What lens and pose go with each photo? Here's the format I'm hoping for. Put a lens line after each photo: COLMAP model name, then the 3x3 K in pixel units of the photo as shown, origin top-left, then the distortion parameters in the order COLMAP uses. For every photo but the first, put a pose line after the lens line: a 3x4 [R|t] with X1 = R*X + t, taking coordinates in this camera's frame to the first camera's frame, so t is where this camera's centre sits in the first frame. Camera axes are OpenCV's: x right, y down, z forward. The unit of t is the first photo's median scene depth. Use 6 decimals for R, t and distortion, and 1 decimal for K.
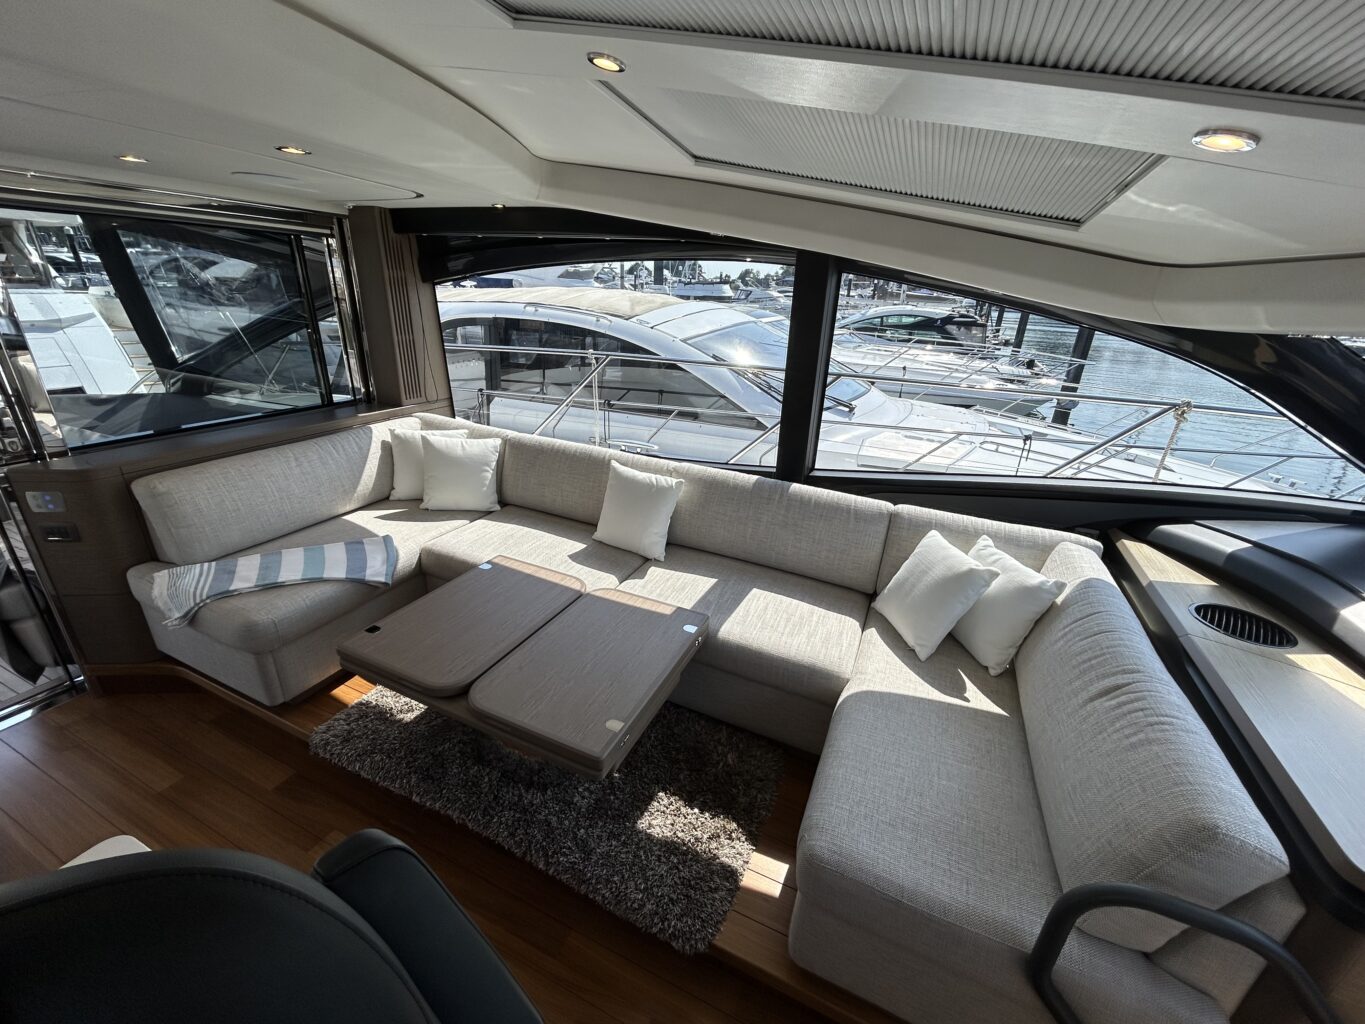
lens RADIAL K [[550.0, 0, 682.5], [0, 550.0, 512.0], [0, 0, 1]] dist [-0.000563, -0.000239]
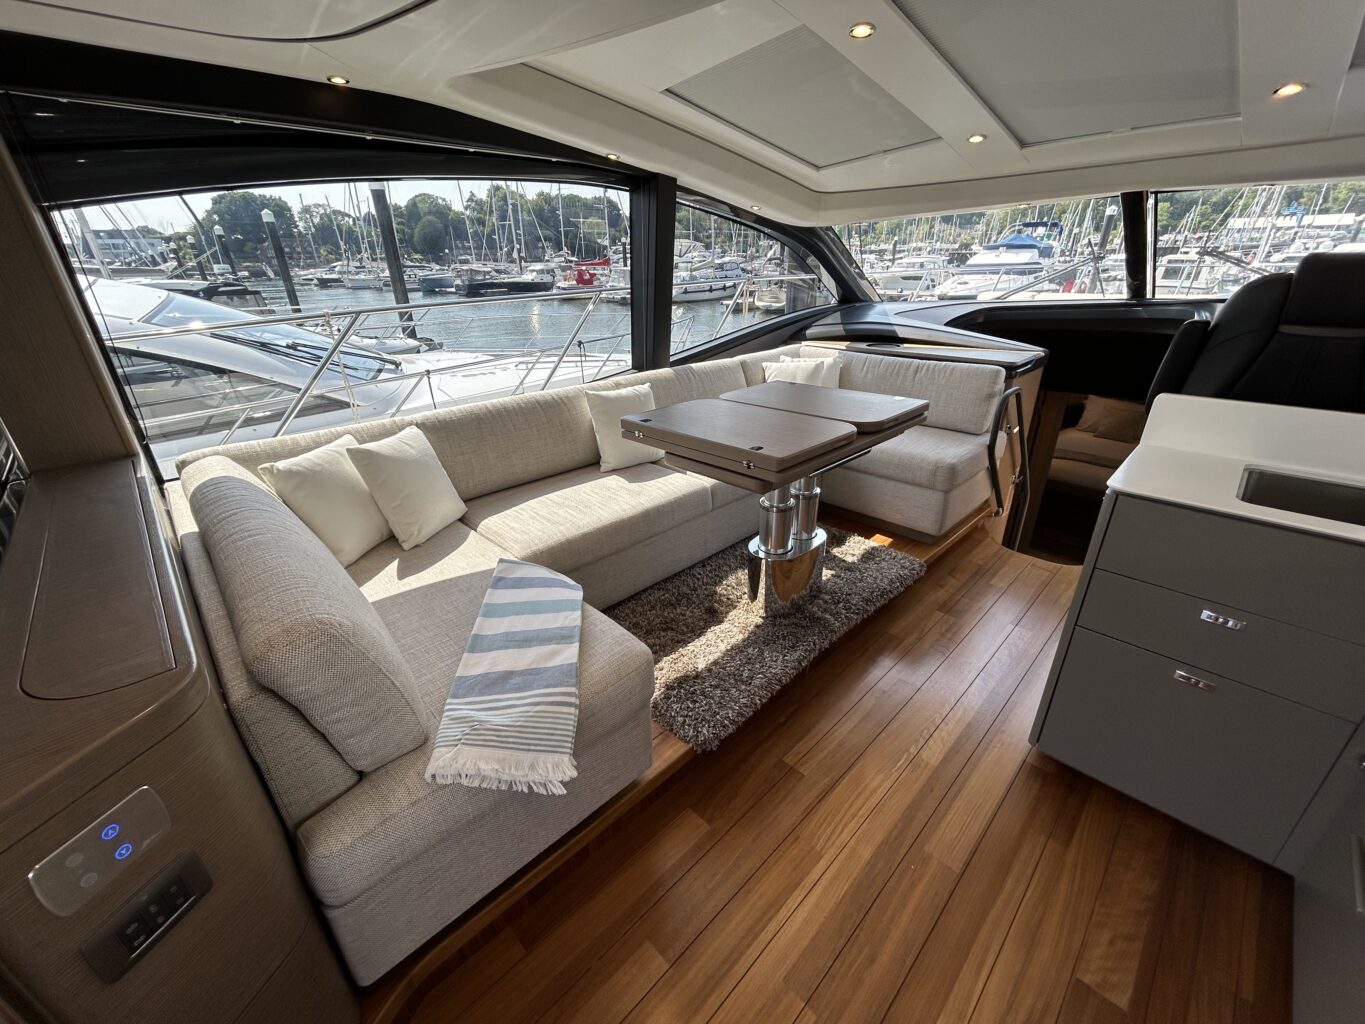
lens RADIAL K [[550.0, 0, 682.5], [0, 550.0, 512.0], [0, 0, 1]] dist [-0.000563, -0.000239]
pose [[0.347594, -0.430568, 0.832940, -0.992291], [0.389866, 0.874269, 0.289237, -0.121631], [-0.852750, 0.224198, 0.471754, 0.434383]]
